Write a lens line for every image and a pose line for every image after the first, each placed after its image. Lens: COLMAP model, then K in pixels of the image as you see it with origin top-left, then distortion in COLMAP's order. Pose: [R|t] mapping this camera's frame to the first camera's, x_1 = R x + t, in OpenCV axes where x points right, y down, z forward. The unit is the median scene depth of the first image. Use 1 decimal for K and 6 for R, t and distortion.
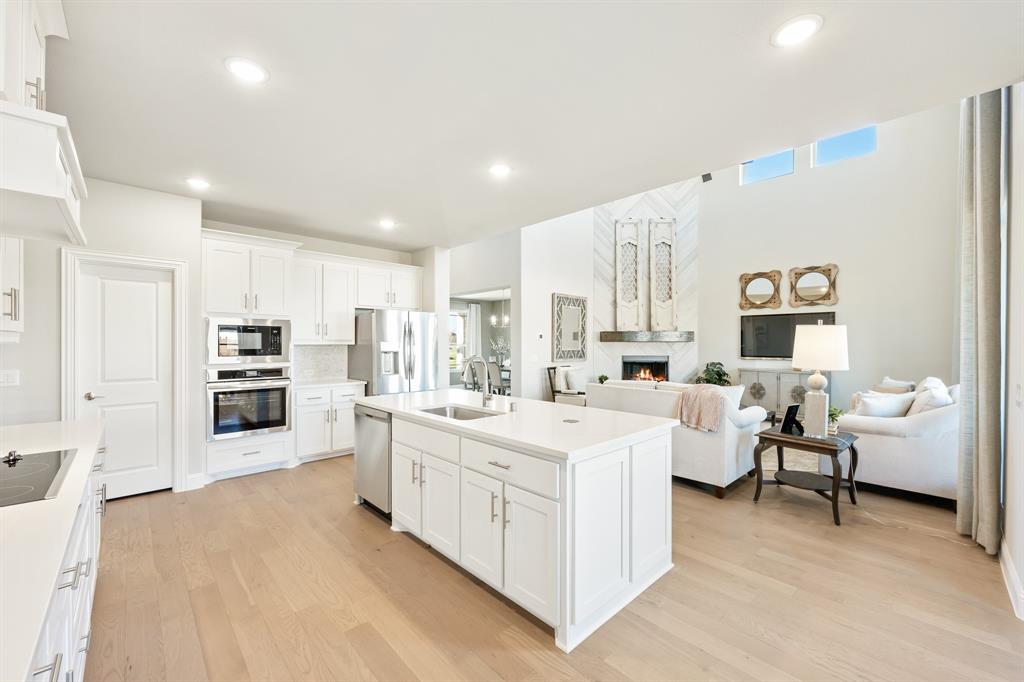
lens RADIAL K [[413.0, 0, 515.4], [0, 413.0, 343.0], [0, 0, 1]] dist [-0.003963, 0.001554]
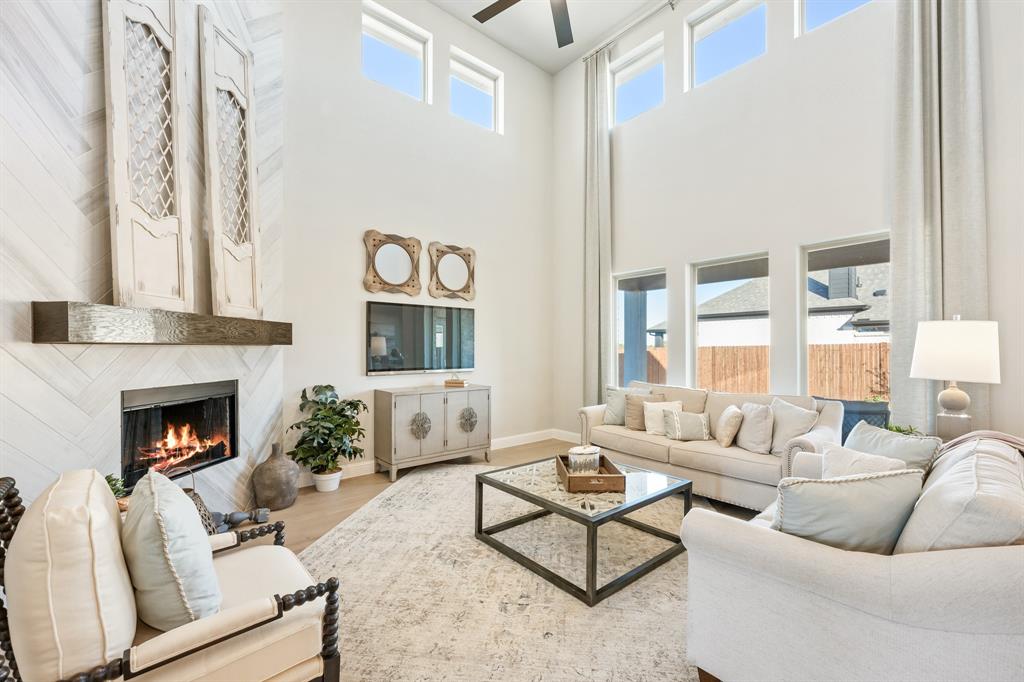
lens RADIAL K [[413.0, 0, 504.7], [0, 413.0, 349.0], [0, 0, 1]] dist [-0.003963, 0.001554]
pose [[0.074227, -0.000813, 0.997241, -0.015827], [0.002850, 0.999996, 0.000603, 0.001109], [-0.997237, 0.002797, 0.074229, 0.790042]]
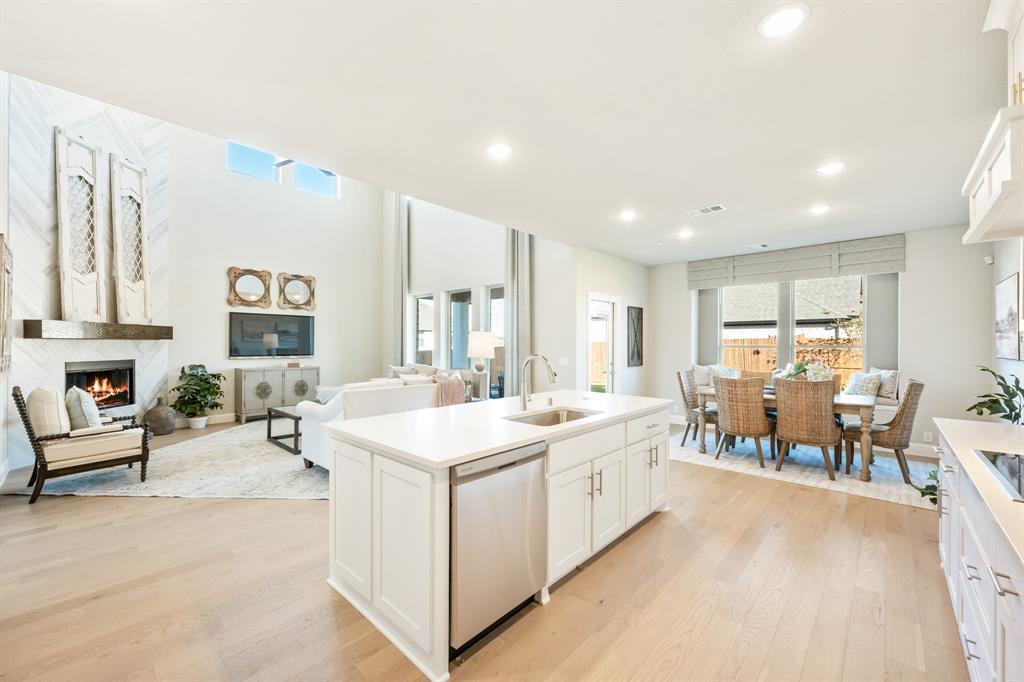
lens RADIAL K [[413.0, 0, 508.4], [0, 413.0, 345.0], [0, 0, 1]] dist [-0.003963, 0.001554]
pose [[-0.046966, -0.002420, 0.998894, -0.404366], [-0.003678, 0.999991, 0.002250, 0.002542], [-0.998890, -0.003568, -0.046974, 0.440818]]
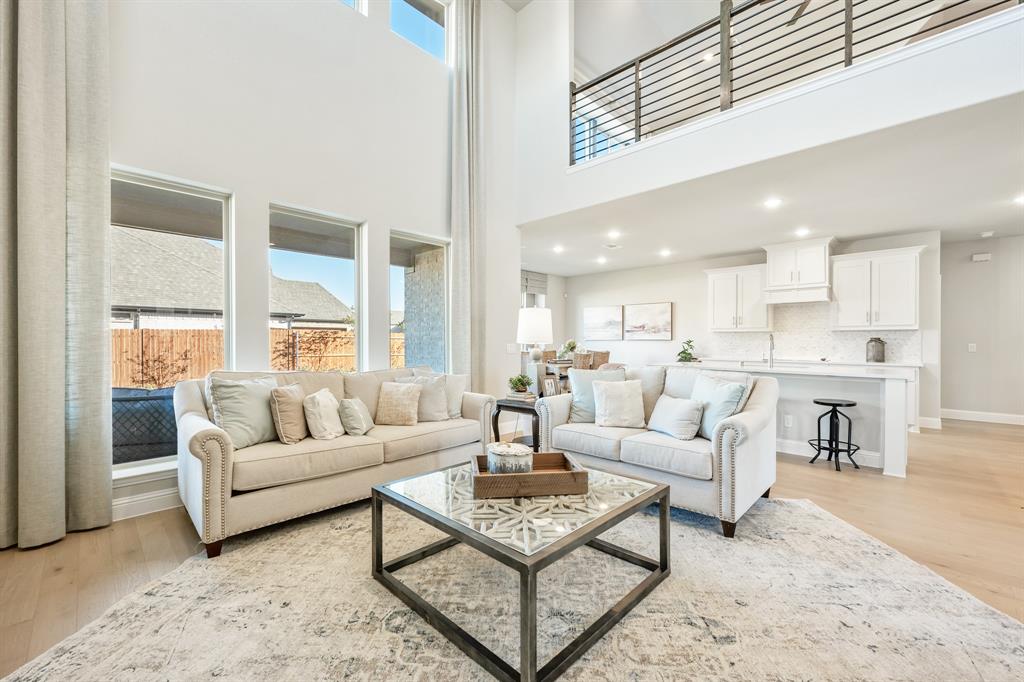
lens RADIAL K [[413.0, 0, 513.5], [0, 413.0, 344.5], [0, 0, 1]] dist [-0.003963, 0.001554]
pose [[-0.999350, -0.002349, -0.035980, 0.381210], [-0.002585, 0.999976, 0.006505, 0.024806], [0.035964, 0.006594, -0.999331, 1.018638]]
